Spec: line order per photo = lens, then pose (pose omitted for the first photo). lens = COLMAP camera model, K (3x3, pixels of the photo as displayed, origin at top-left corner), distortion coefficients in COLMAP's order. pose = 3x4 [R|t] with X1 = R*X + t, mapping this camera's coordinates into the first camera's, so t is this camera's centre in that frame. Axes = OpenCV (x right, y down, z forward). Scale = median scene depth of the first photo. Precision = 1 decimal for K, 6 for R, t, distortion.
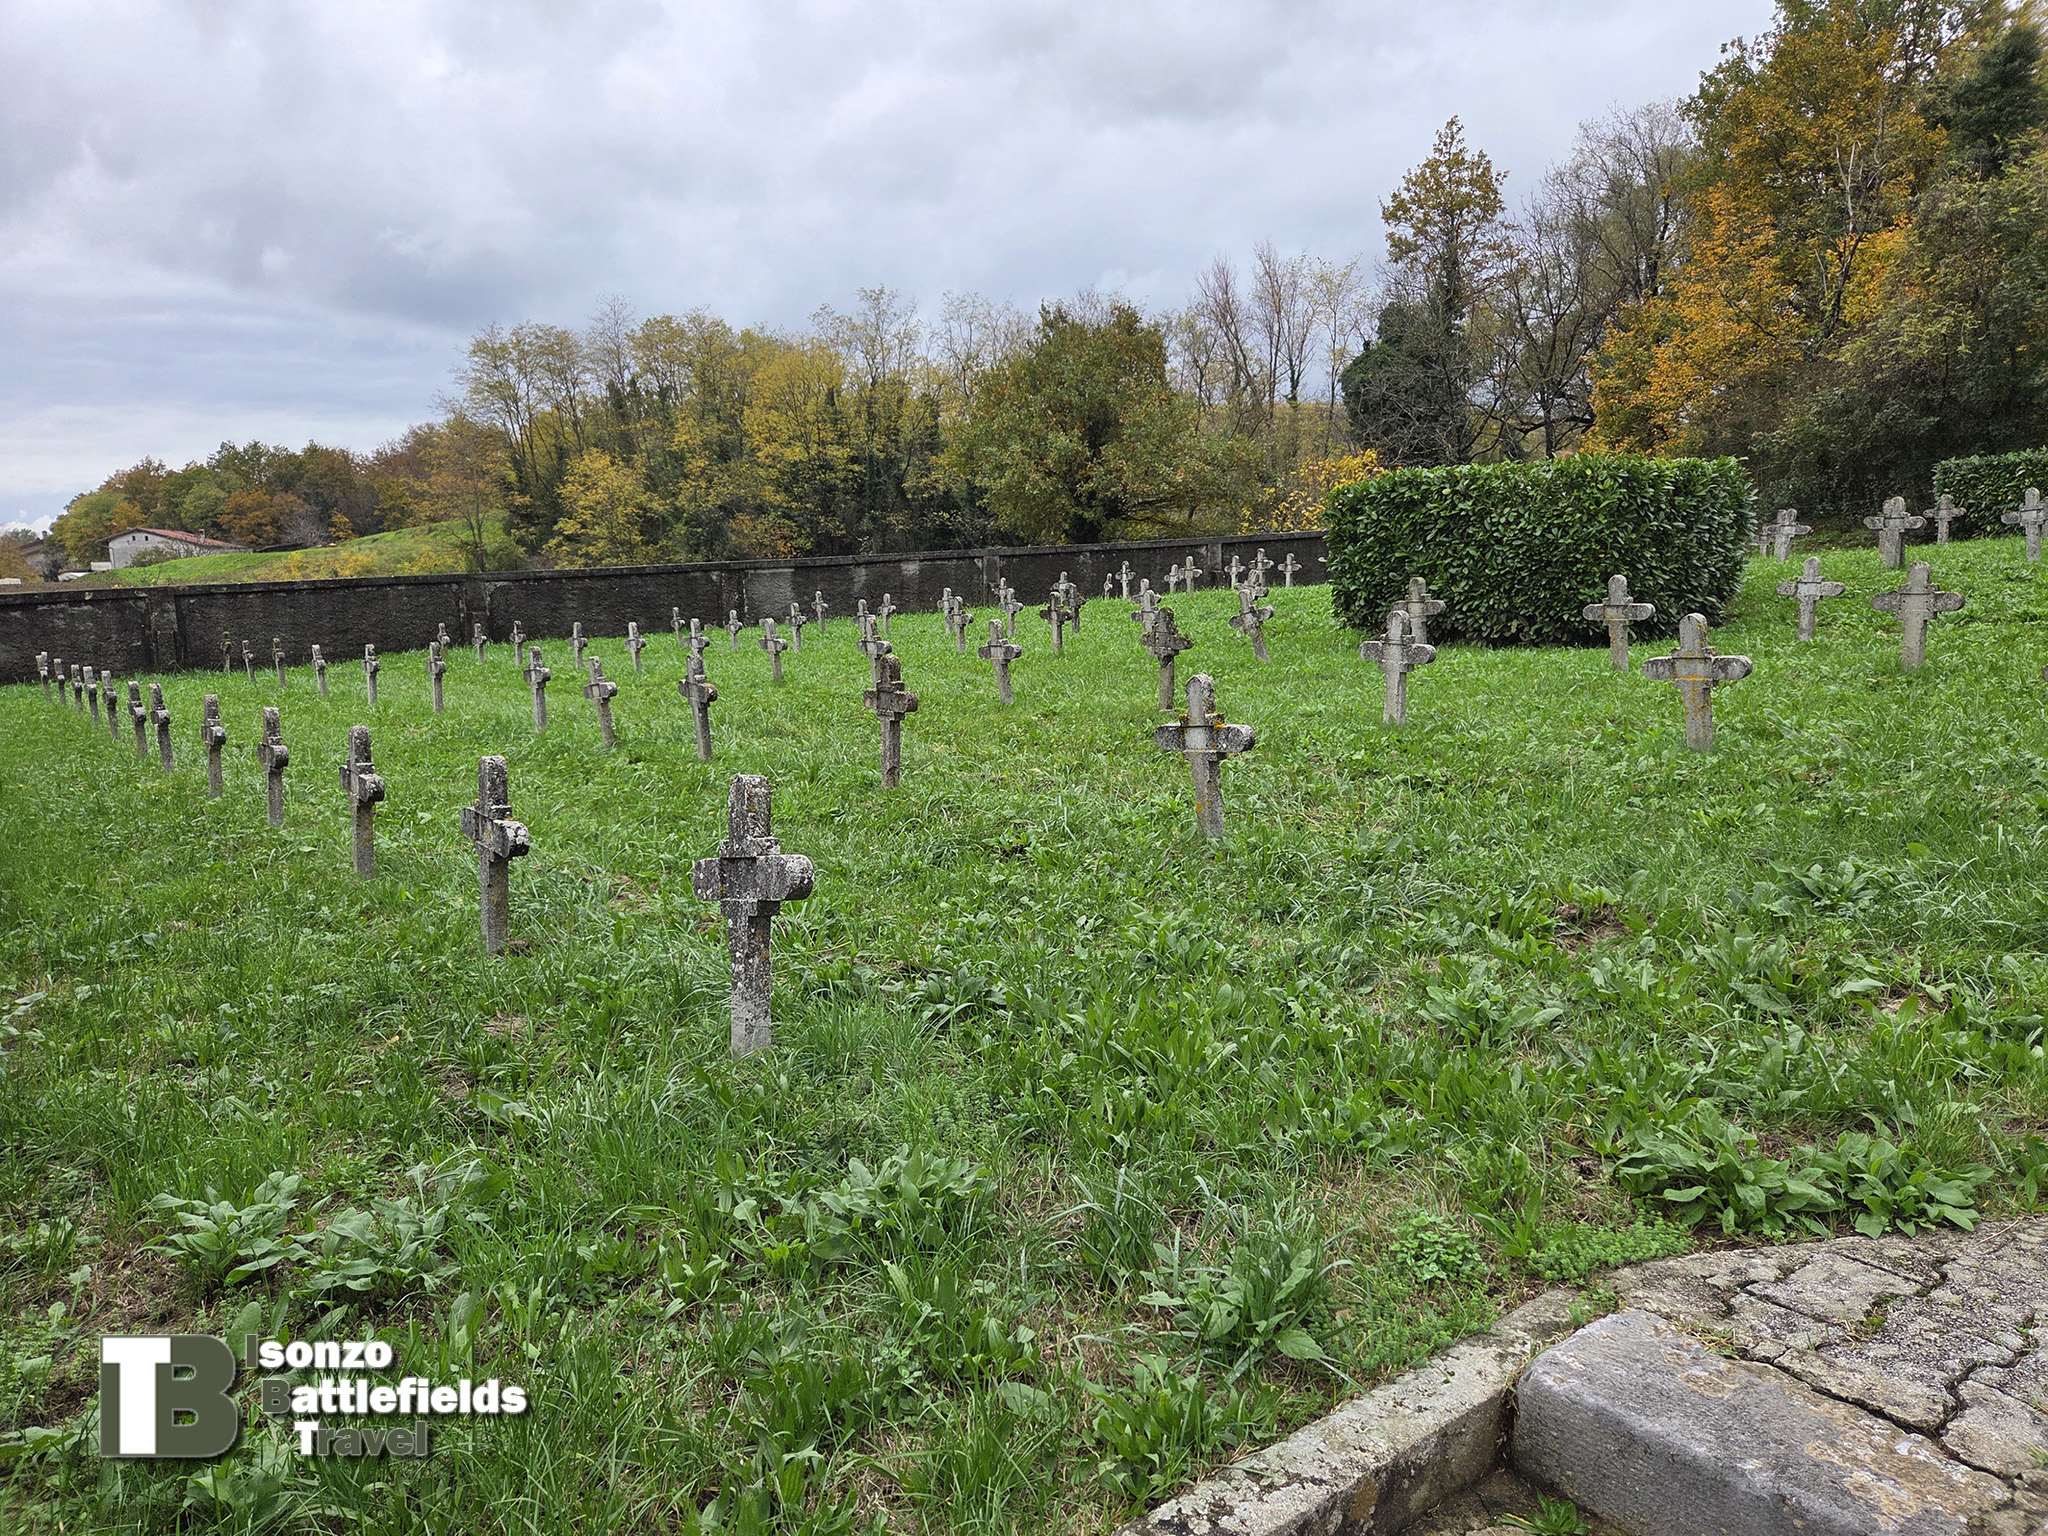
lens RADIAL K [[1366.1, 0, 1028.6], [0, 1366.1, 776.5], [0, 0, 1]] dist [0.072363, -0.055966]
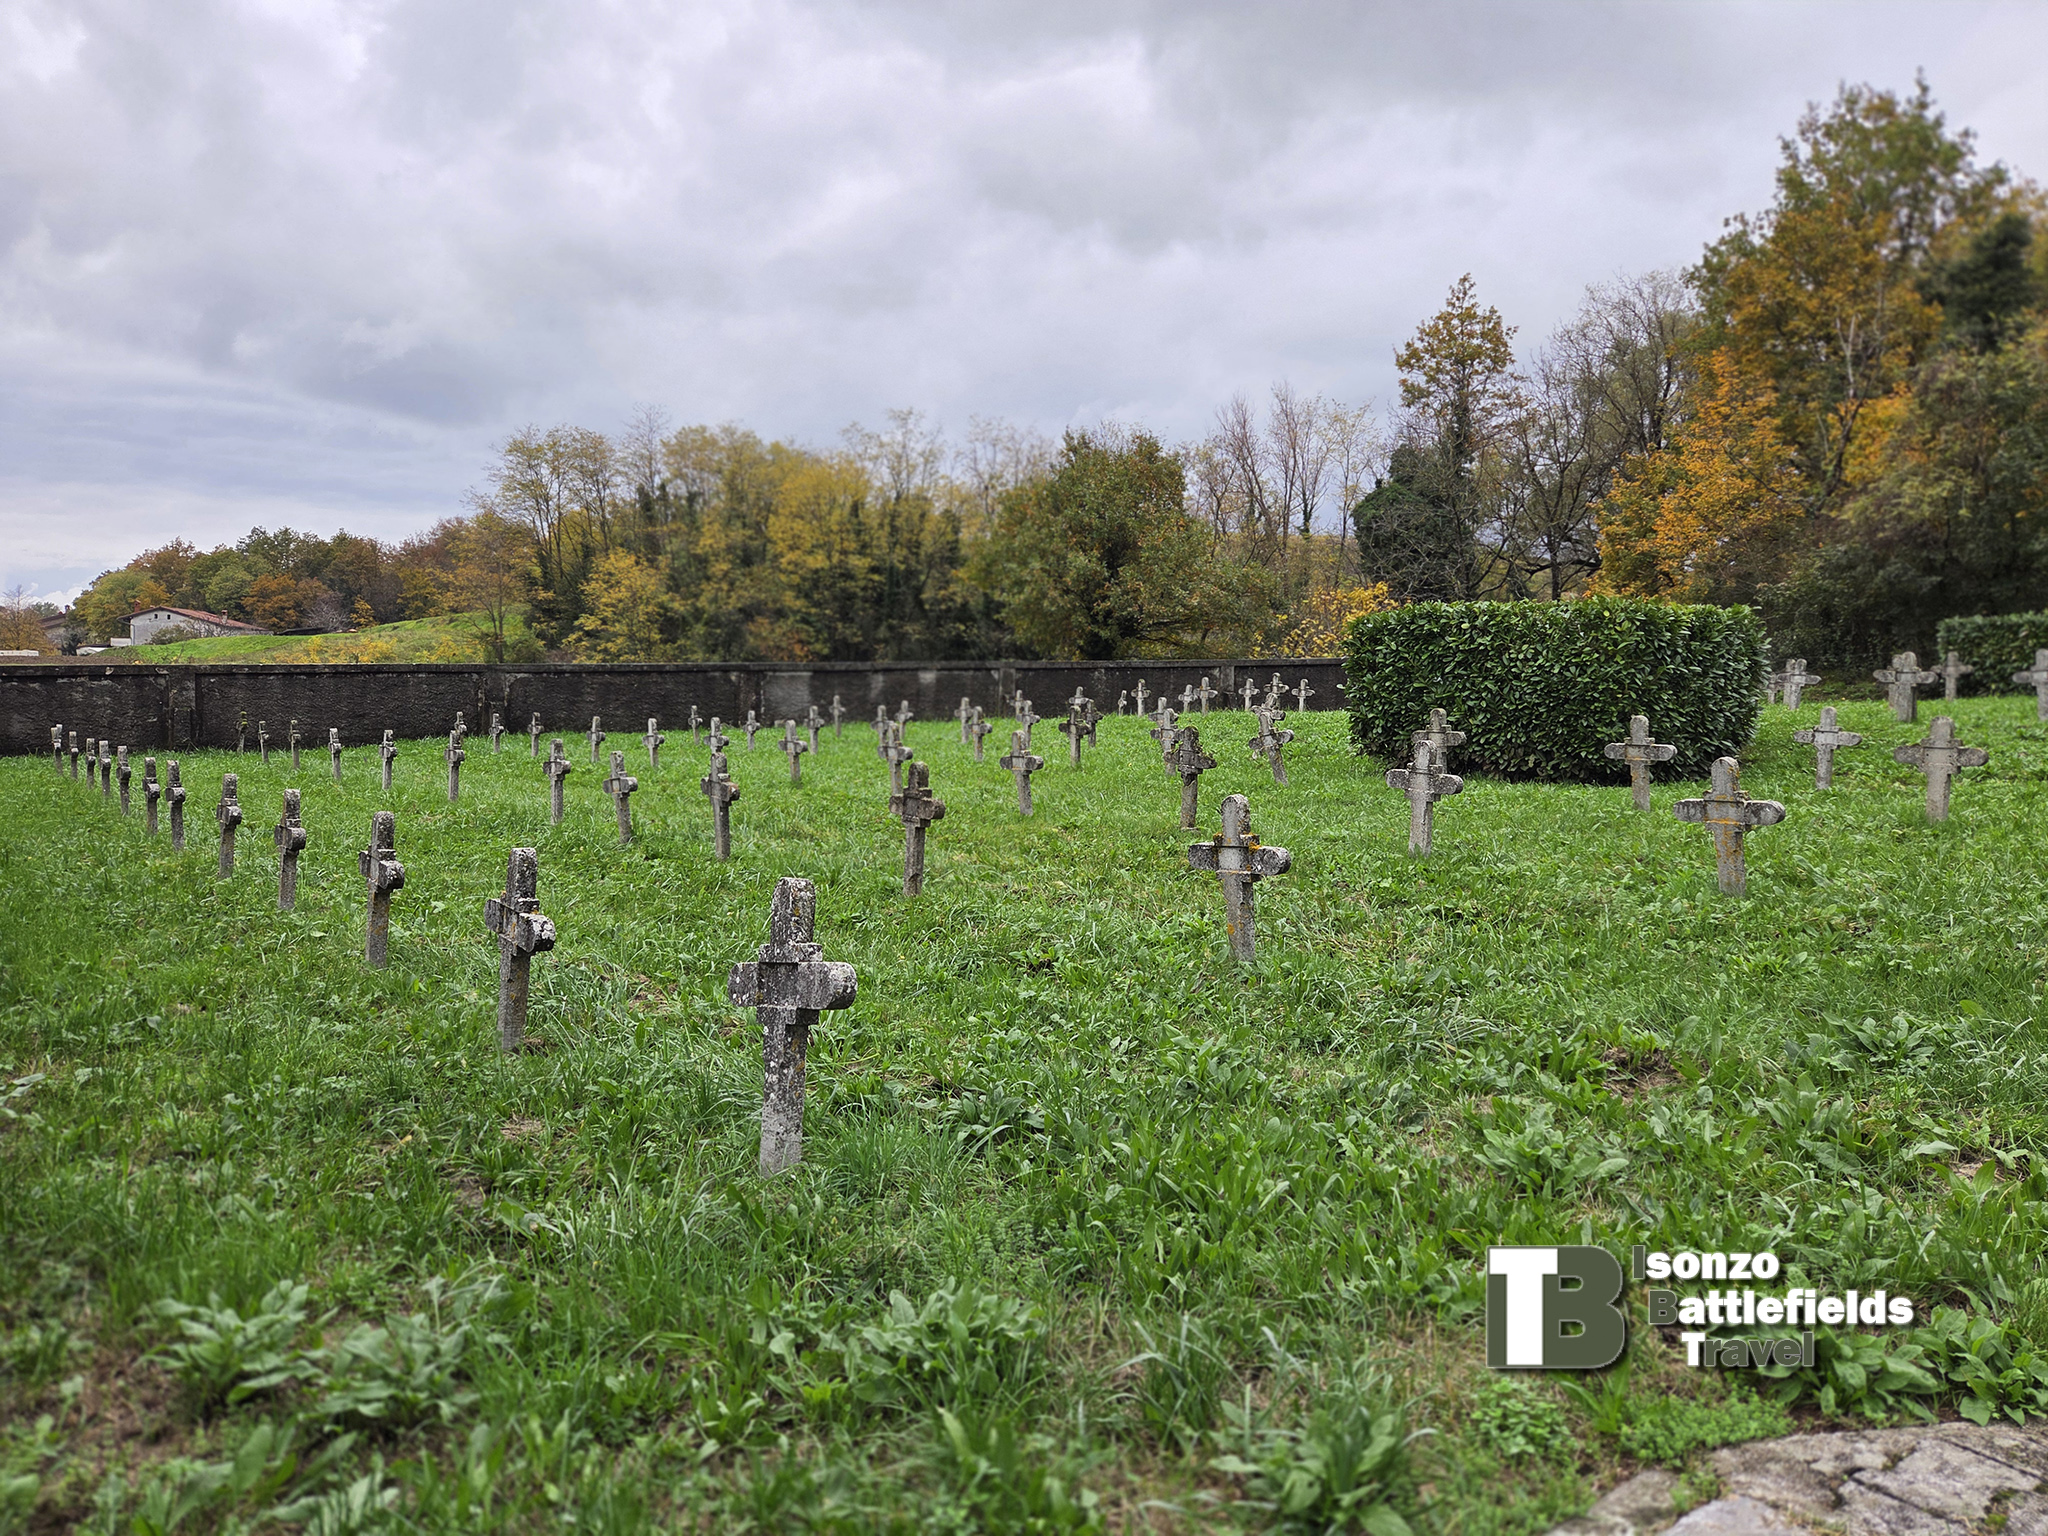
lens RADIAL K [[1366.1, 0, 1040.0], [0, 1366.1, 761.2], [0, 0, 1]] dist [0.072363, -0.055966]
pose [[0.999049, 0.043455, 0.003662, -0.004855], [-0.042925, 0.994717, -0.093251, -0.000011], [-0.007694, 0.093005, 0.995636, 0.002062]]
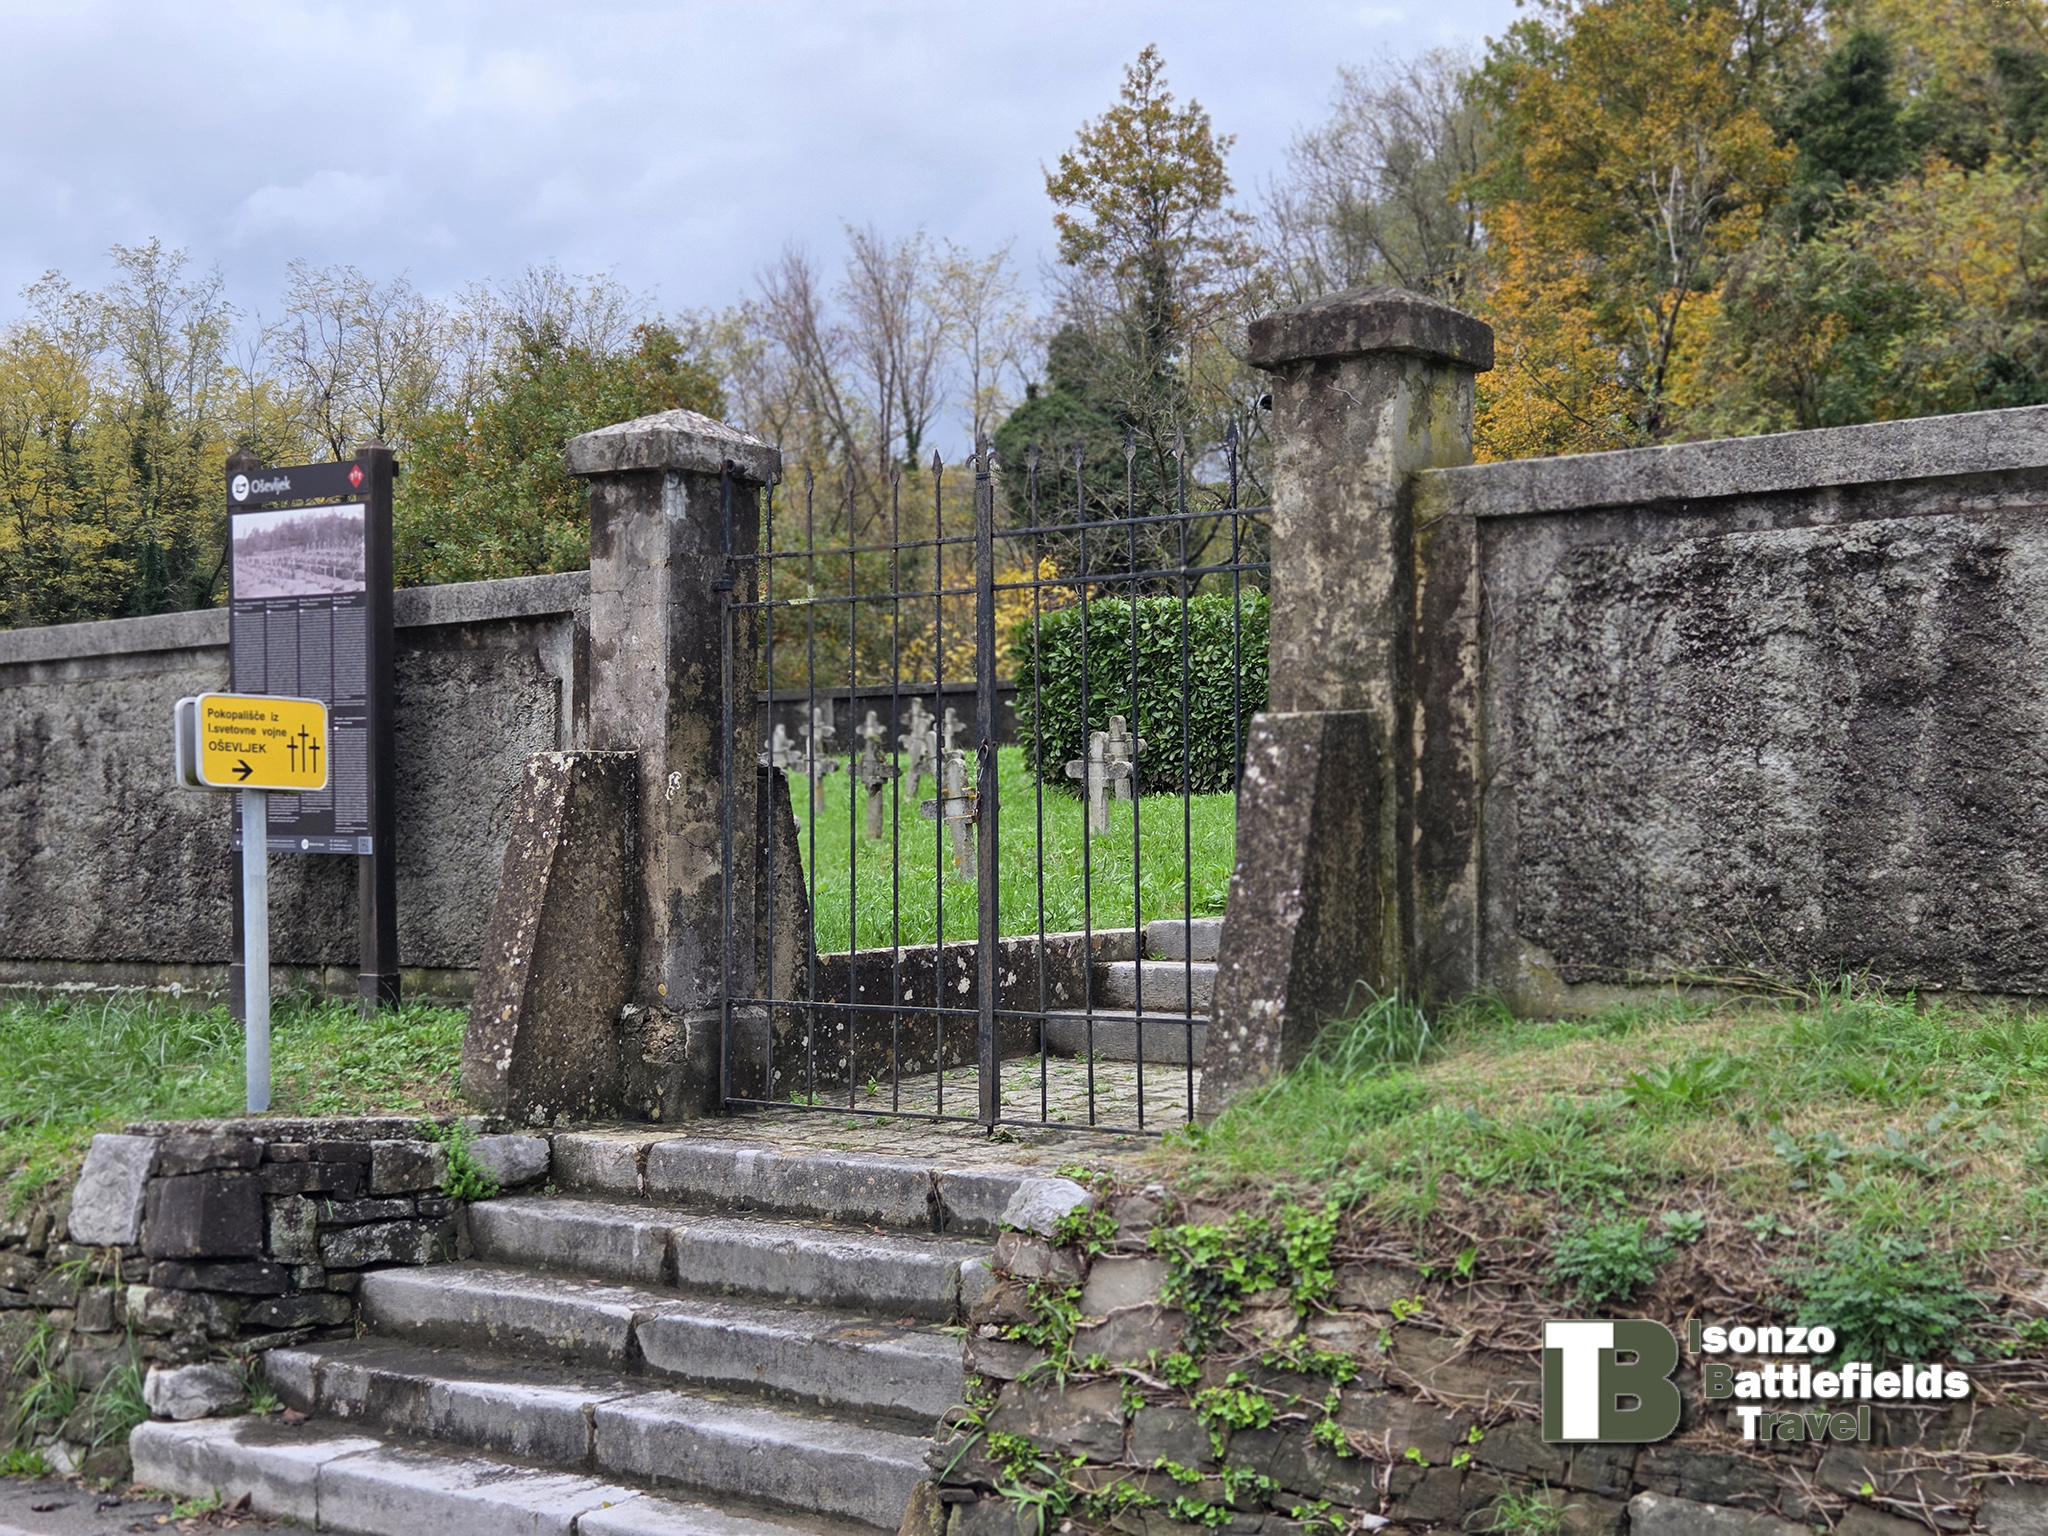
lens RADIAL K [[2728.1, 0, 1023.5], [0, 2728.1, 779.2], [0, 0, 1]] dist [0.098406, 0.000000]
pose [[0.973011, -0.000974, 0.230756, -0.096547], [0.034447, 0.989400, -0.141074, 0.073266], [-0.228173, 0.145215, 0.962730, -0.356156]]
